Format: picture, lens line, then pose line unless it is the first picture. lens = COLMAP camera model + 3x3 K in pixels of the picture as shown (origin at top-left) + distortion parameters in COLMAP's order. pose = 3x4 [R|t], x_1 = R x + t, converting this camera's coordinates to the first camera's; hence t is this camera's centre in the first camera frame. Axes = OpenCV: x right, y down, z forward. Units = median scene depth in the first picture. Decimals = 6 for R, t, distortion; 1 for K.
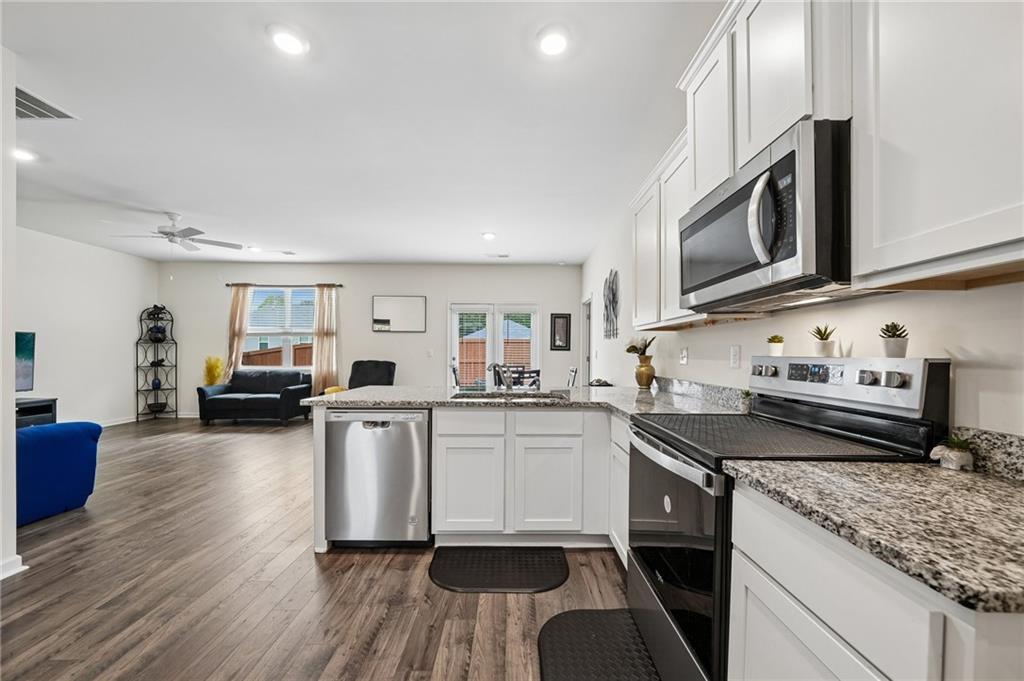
lens RADIAL K [[389.4, 0, 514.6], [0, 389.4, 353.6], [0, 0, 1]] dist [-0.002113, 0.000133]
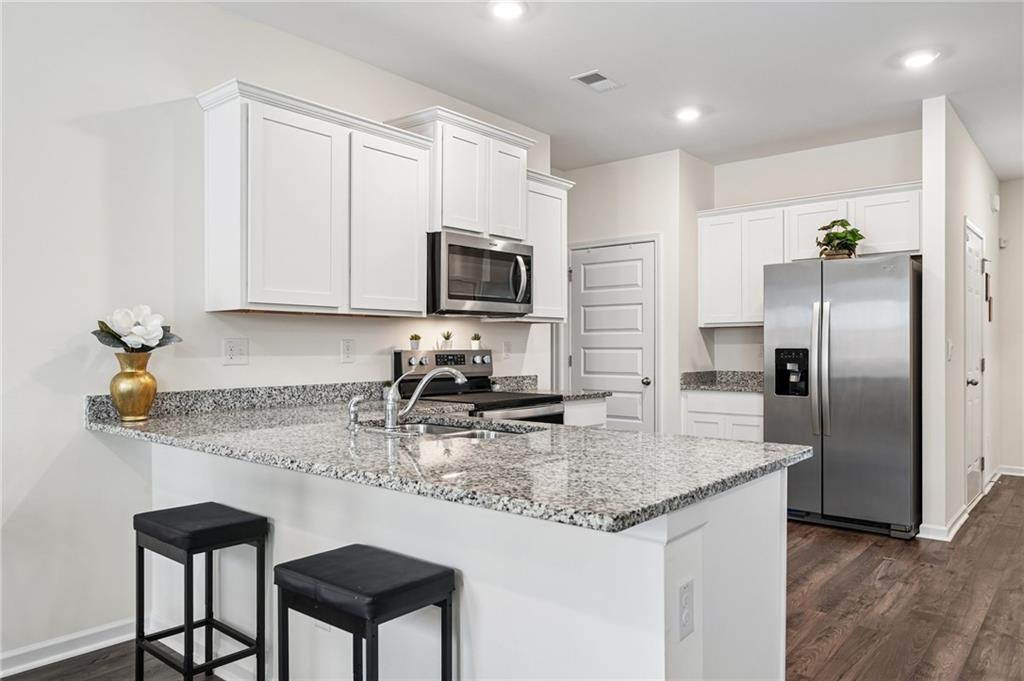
lens RADIAL K [[711.8, 0, 515.0], [0, 711.8, 344.4], [0, 0, 1]] dist [0.004262, 0.000883]
pose [[-0.766016, -0.001869, 0.642819, -0.842878], [-0.002309, 0.999997, 0.000156, -0.009600], [-0.642818, -0.001365, -0.766018, 1.930082]]
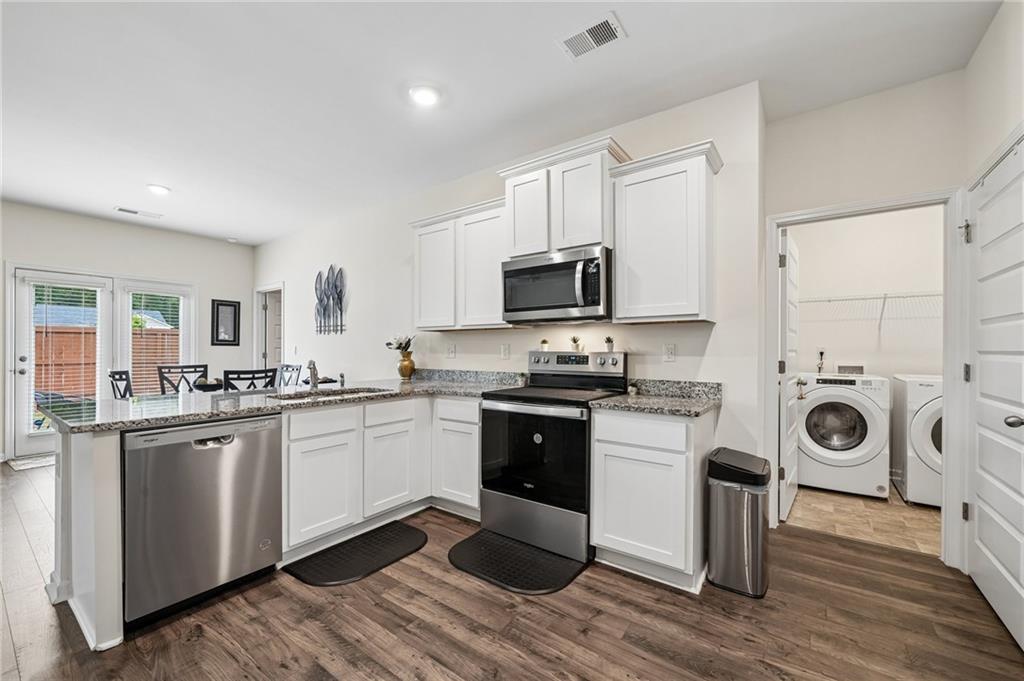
lens RADIAL K [[407.4, 0, 513.7], [0, 407.4, 347.9], [0, 0, 1]] dist [0.000084, -0.000245]
pose [[0.591798, -0.002018, 0.806084, -0.652822], [0.002143, 0.999997, 0.000930, -0.007612], [-0.806083, 0.001177, 0.591801, 0.016164]]
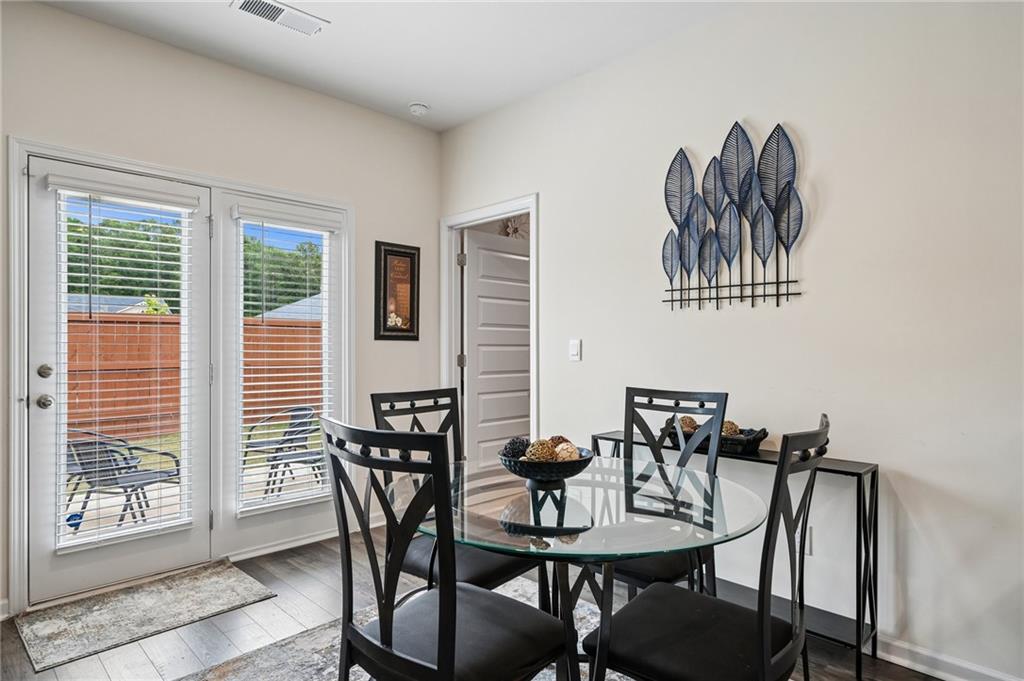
lens RADIAL K [[574.9, 0, 514.4], [0, 574.9, 346.0], [0, 0, 1]] dist [-0.002278, 0.001768]
pose [[0.713557, -0.004862, 0.700581, -0.607791], [0.004977, 0.999986, 0.001870, -0.007231], [-0.700580, 0.002152, 0.713571, 1.557127]]
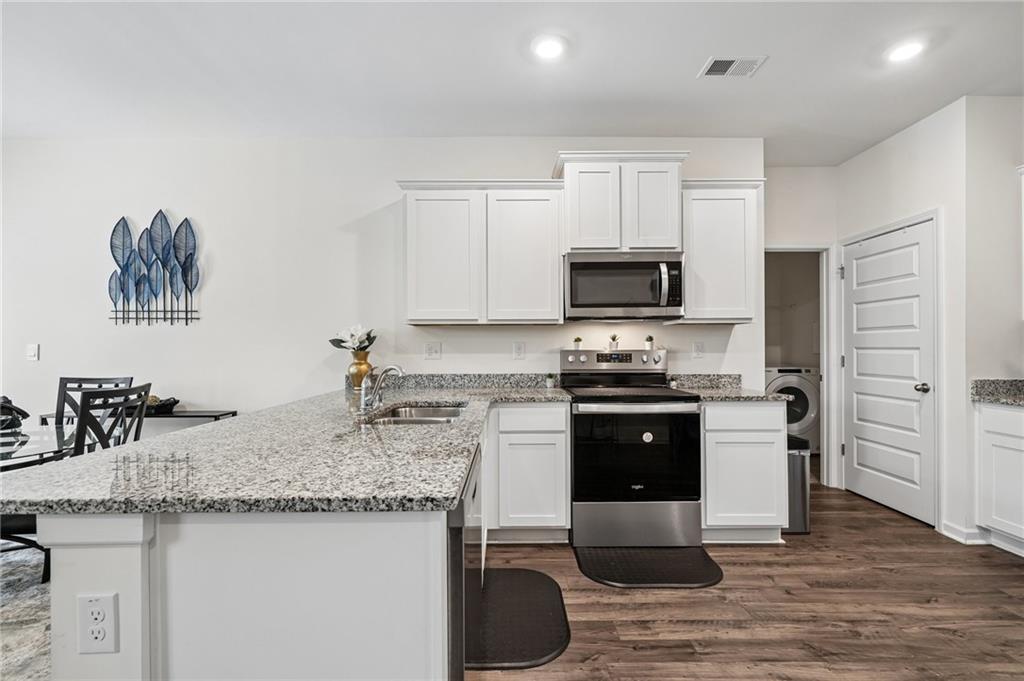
lens RADIAL K [[452.5, 0, 509.7], [0, 452.5, 344.9], [0, 0, 1]] dist [-0.000885, 0.000214]
pose [[0.007352, 0.001390, 0.999972, -0.931559], [0.003762, 0.999992, -0.001417, -0.009198], [-0.999966, 0.003772, 0.007346, 0.932810]]
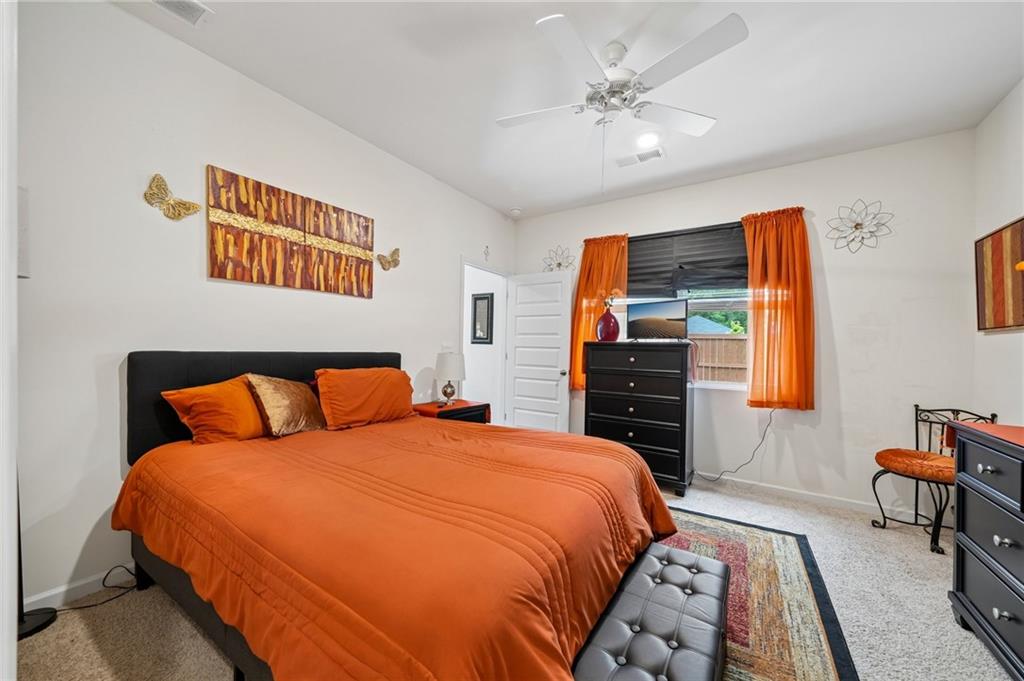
lens RADIAL K [[357.8, 0, 515.6], [0, 357.8, 350.1], [0, 0, 1]] dist [-0.000155, -0.000112]
pose [[0.832803, 0.017366, -0.553297, 1.664713], [-0.022096, 0.999754, -0.001879, 0.012149], [0.553128, 0.013791, 0.832982, 1.435304]]
